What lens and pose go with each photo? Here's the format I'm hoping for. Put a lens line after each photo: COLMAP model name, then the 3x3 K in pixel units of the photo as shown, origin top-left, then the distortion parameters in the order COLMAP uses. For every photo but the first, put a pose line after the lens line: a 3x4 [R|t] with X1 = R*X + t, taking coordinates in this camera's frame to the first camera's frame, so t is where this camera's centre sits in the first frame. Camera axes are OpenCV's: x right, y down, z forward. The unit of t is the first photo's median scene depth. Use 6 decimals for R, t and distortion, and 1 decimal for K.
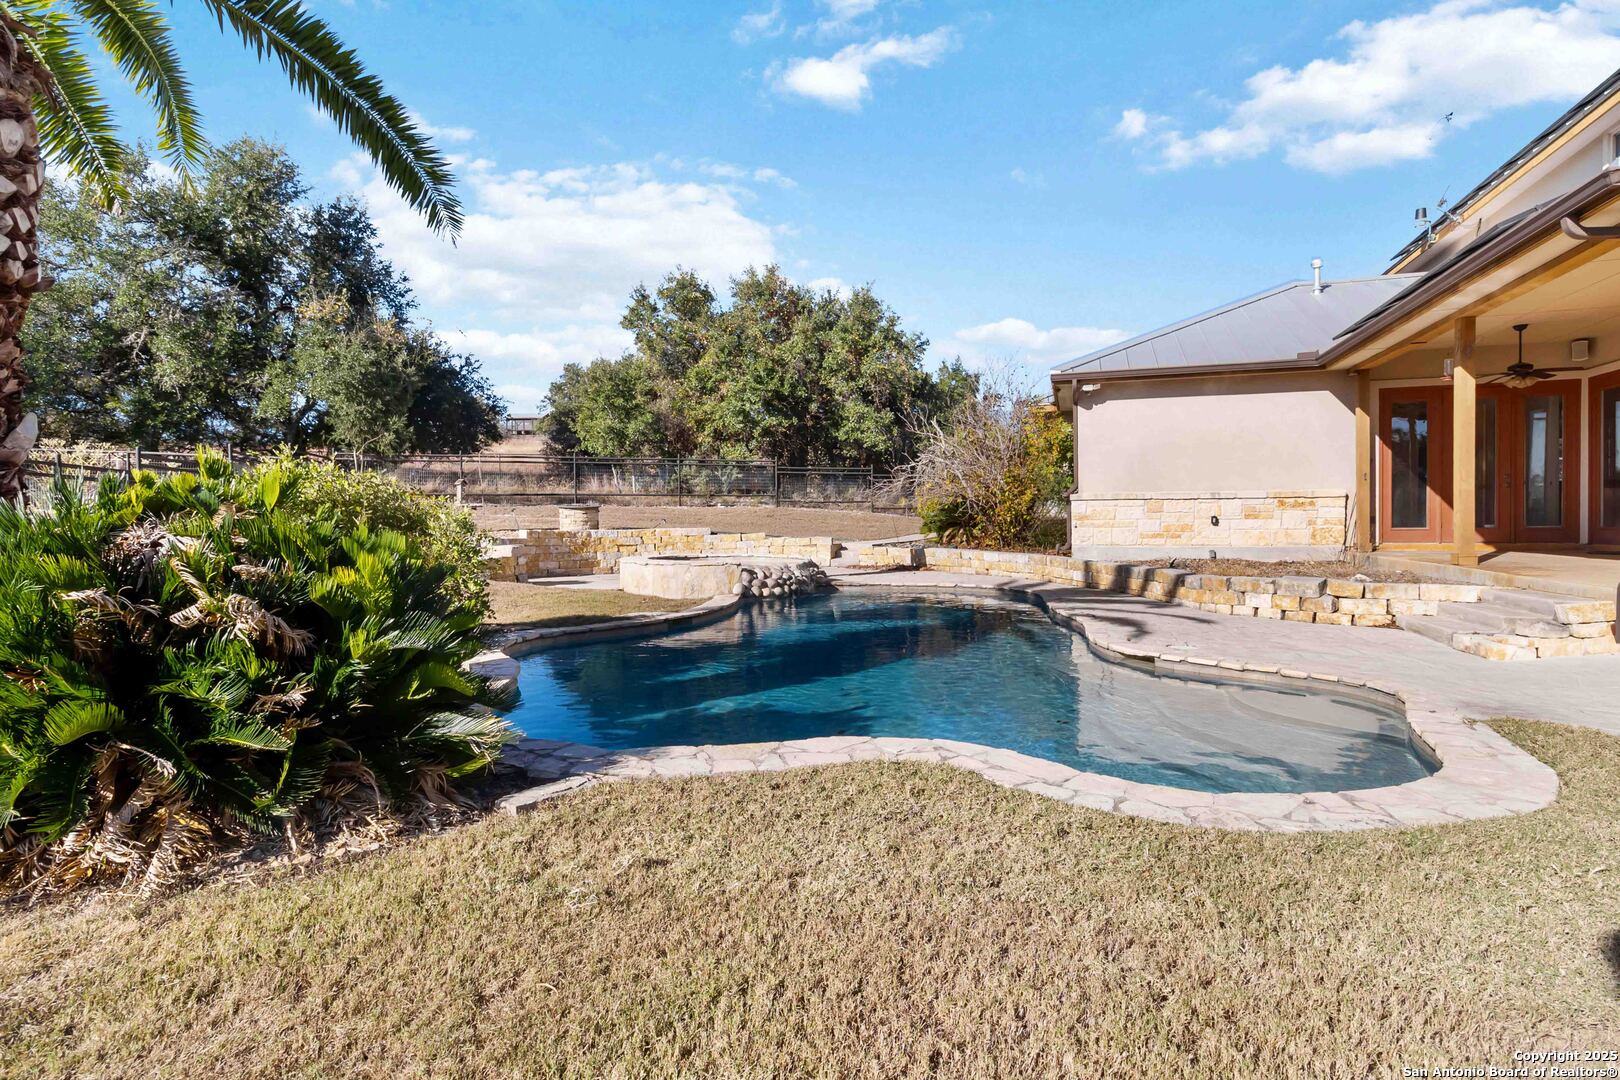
lens RADIAL K [[840.4, 0, 810.6], [0, 840.4, 531.5], [0, 0, 1]] dist [-0.005683, 0.000703]
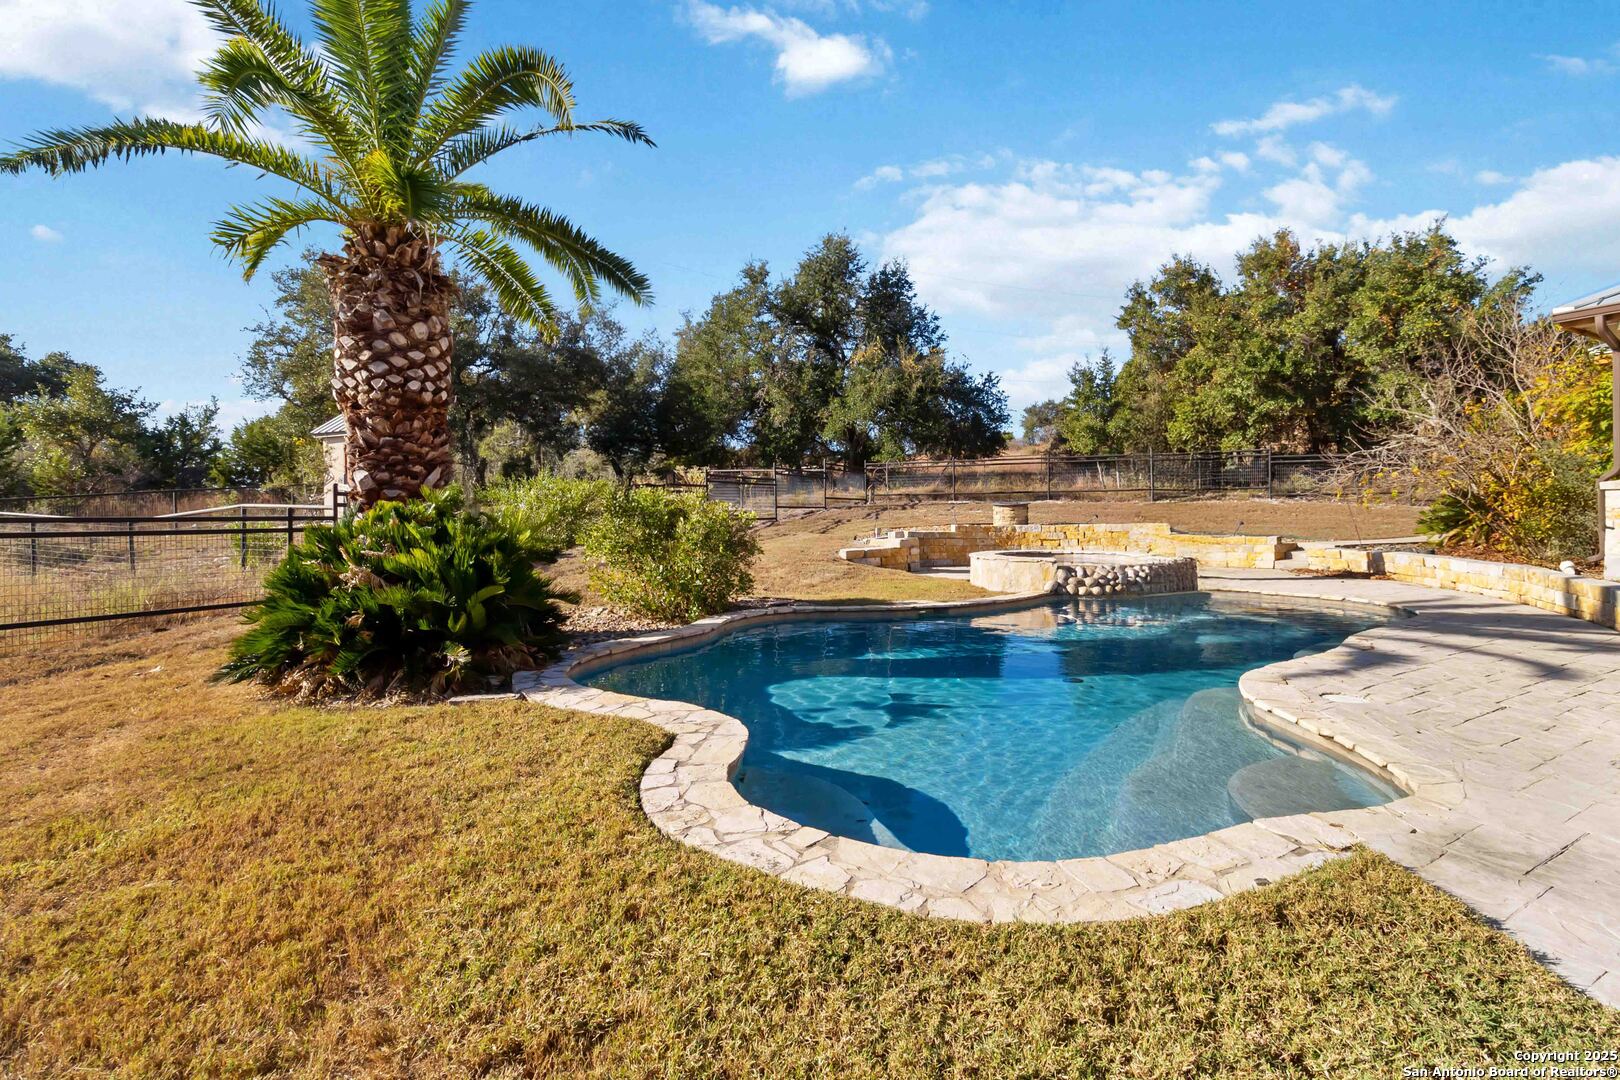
lens RADIAL K [[773.7, 0, 808.9], [0, 773.7, 527.1], [0, 0, 1]] dist [0.000806, 0.000342]
pose [[0.724363, 0.011359, -0.689326, 0.174909], [-0.006354, 0.999932, 0.009800, -0.005443], [0.689390, -0.002718, 0.724385, 0.053639]]
